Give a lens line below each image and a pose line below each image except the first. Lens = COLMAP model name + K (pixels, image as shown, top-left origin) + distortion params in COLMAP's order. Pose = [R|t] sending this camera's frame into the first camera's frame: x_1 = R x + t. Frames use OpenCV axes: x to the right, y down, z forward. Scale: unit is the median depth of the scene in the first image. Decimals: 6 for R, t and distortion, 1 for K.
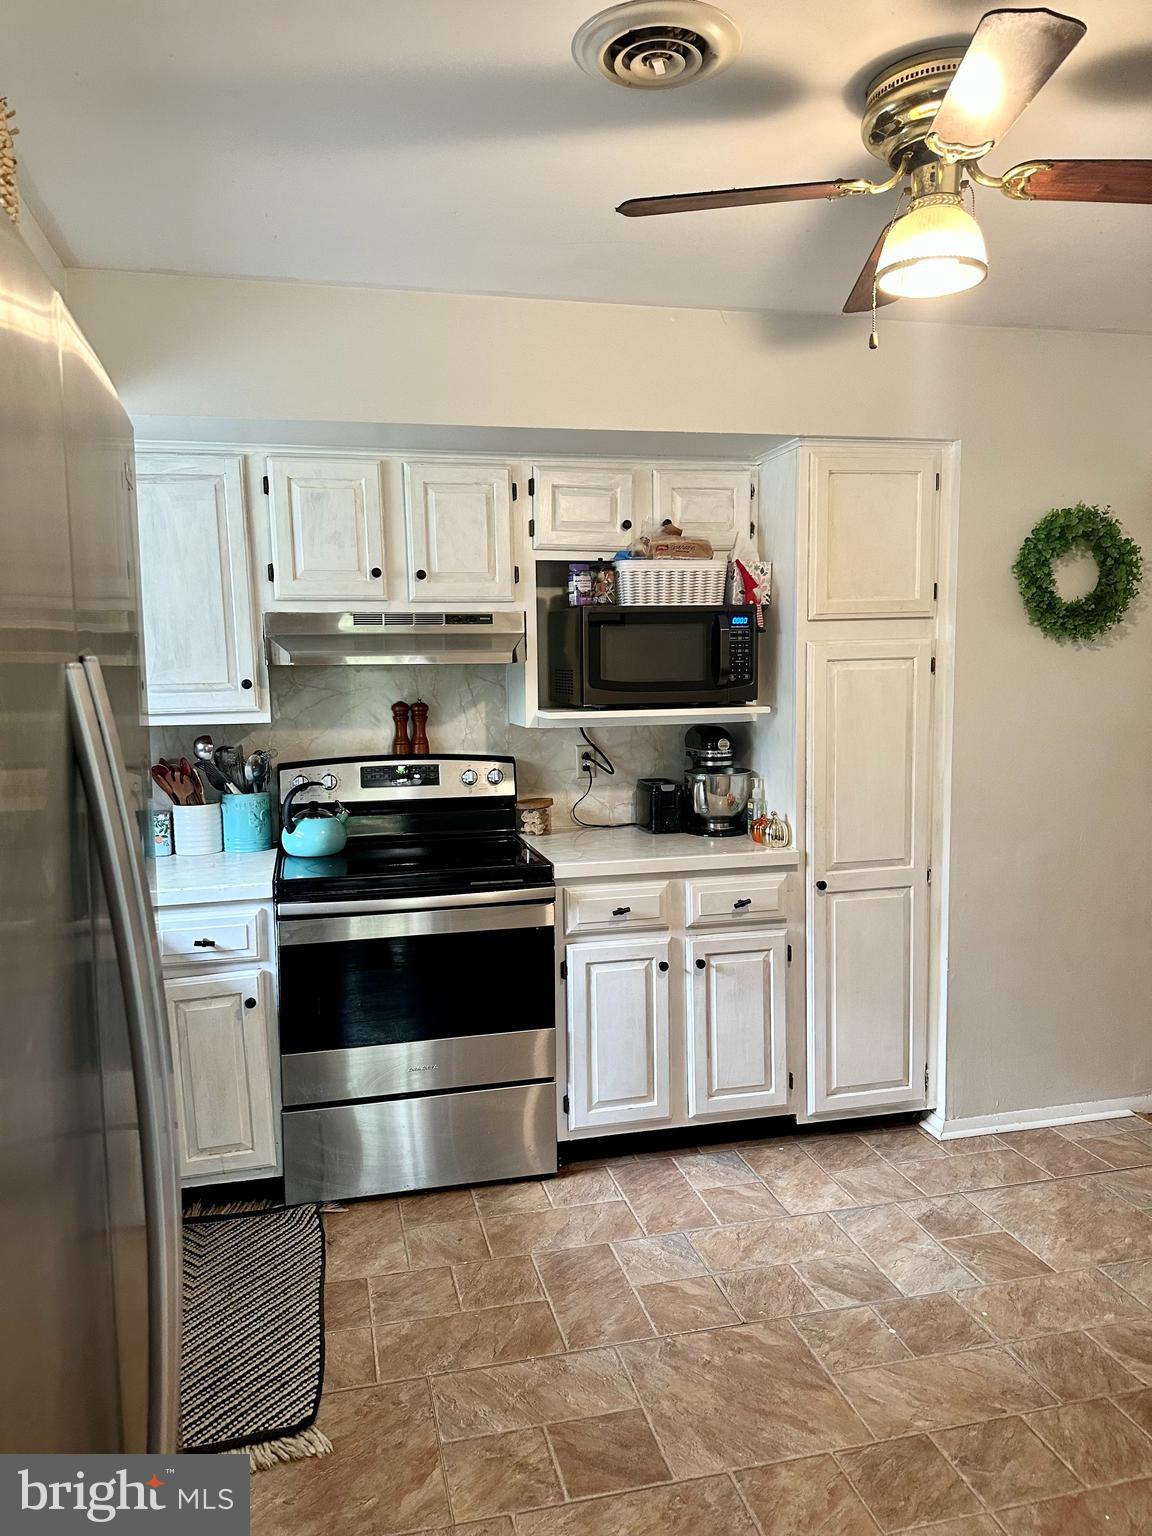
lens RADIAL K [[1092.0, 0, 584.5], [0, 1092.0, 775.8], [0, 0, 1]] dist [0.073350, -0.099929]
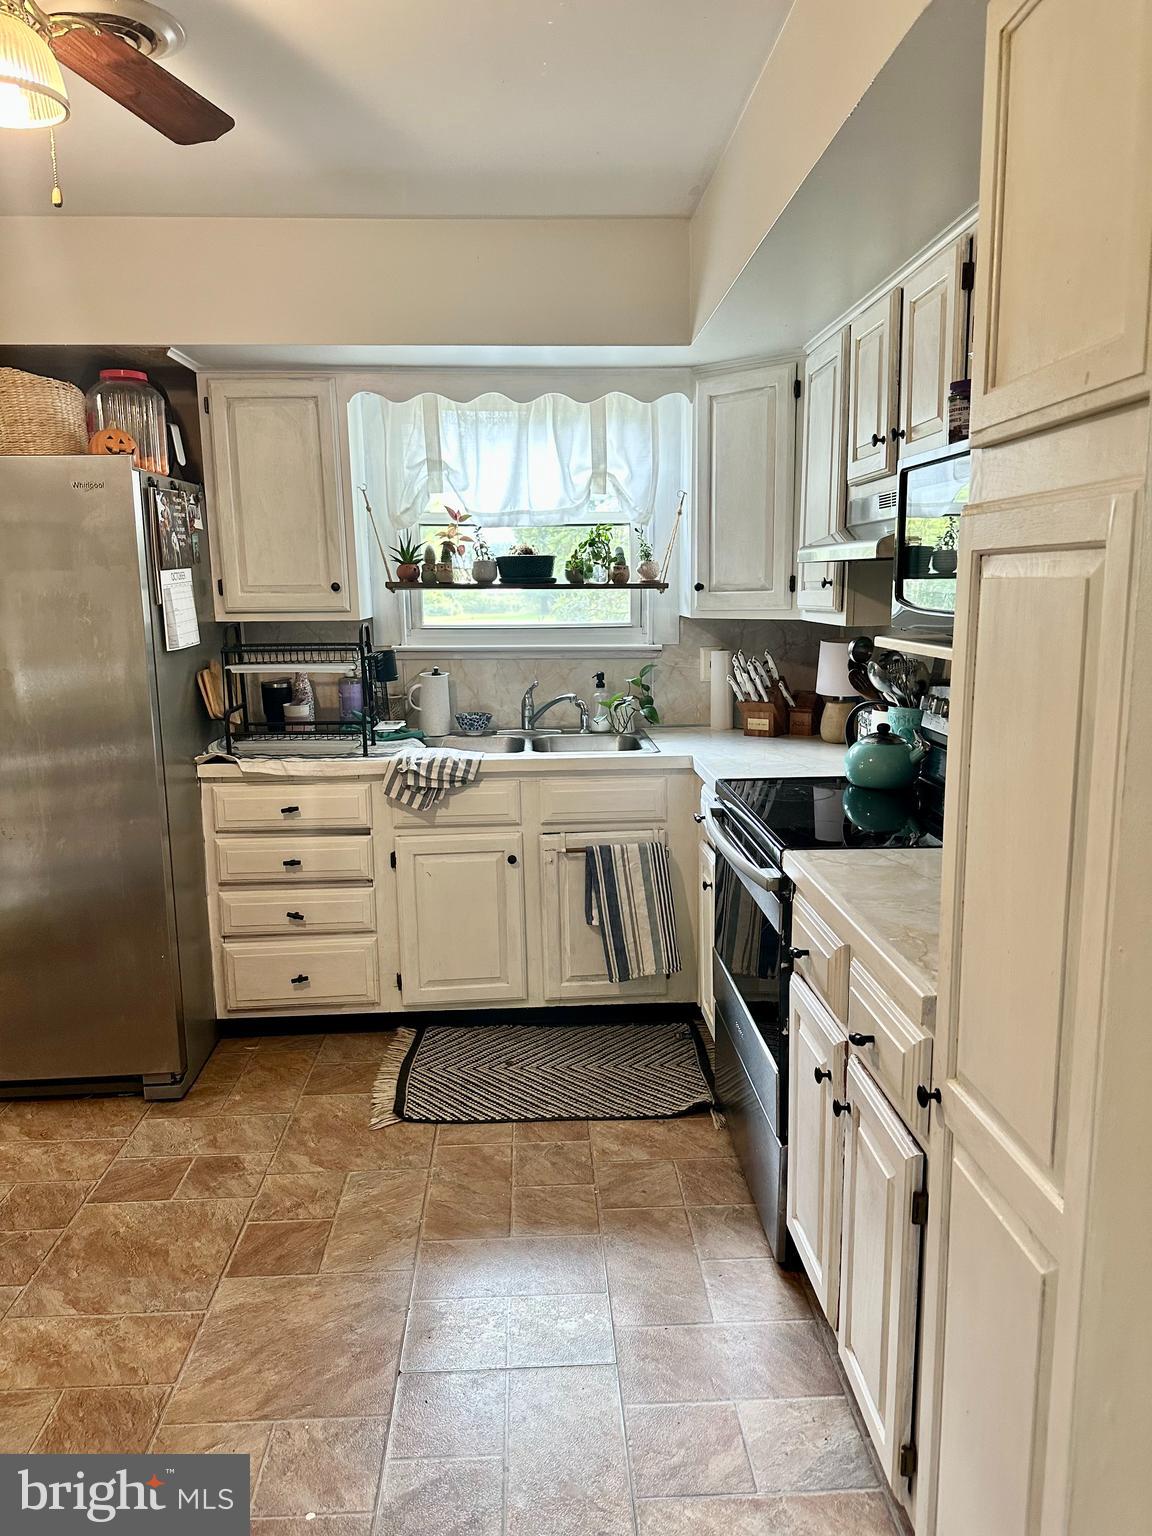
lens RADIAL K [[1092.0, 0, 578.6], [0, 1092.0, 751.2], [0, 0, 1]] dist [0.073350, -0.099929]
pose [[-0.212535, 0.163921, -0.963306, 0.933024], [-0.085994, 0.978866, 0.185541, -0.141746], [0.973362, 0.122273, -0.193947, 1.372879]]
